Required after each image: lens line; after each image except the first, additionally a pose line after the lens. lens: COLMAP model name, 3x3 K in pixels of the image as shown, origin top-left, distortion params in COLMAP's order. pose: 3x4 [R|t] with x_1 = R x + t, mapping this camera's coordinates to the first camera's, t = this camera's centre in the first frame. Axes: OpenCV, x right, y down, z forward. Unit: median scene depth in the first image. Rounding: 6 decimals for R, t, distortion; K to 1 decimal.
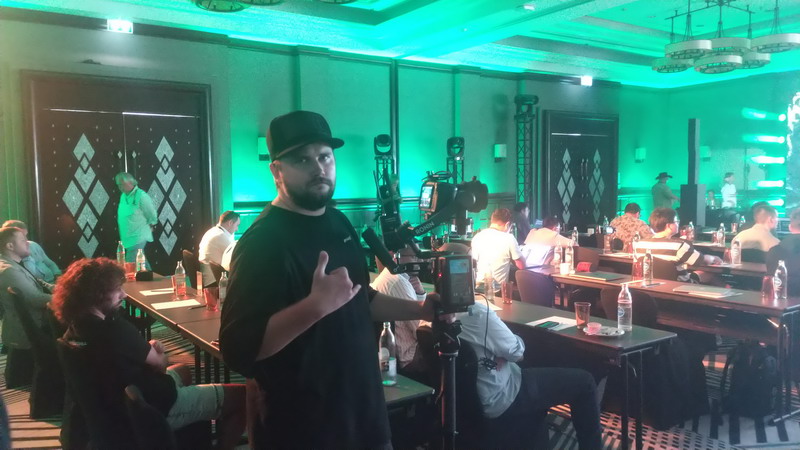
lens RADIAL K [[636.6, 0, 399.5], [0, 636.6, 225.9], [0, 0, 1]] dist [0.055695, 0.000054]
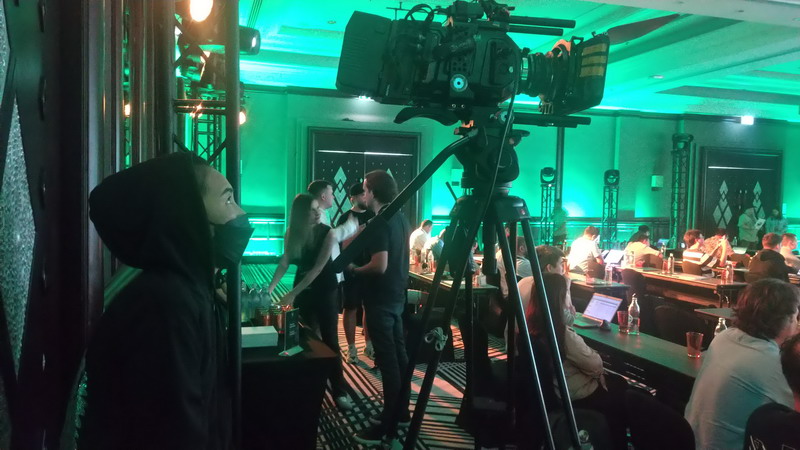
lens RADIAL K [[636.6, 0, 400.3], [0, 636.6, 224.6], [0, 0, 1]] dist [0.055695, 0.000054]
pose [[0.952169, 0.048715, -0.301664, 0.072065], [-0.057095, 0.998188, -0.019018, 0.010406], [0.300191, 0.035332, 0.953225, -0.259838]]
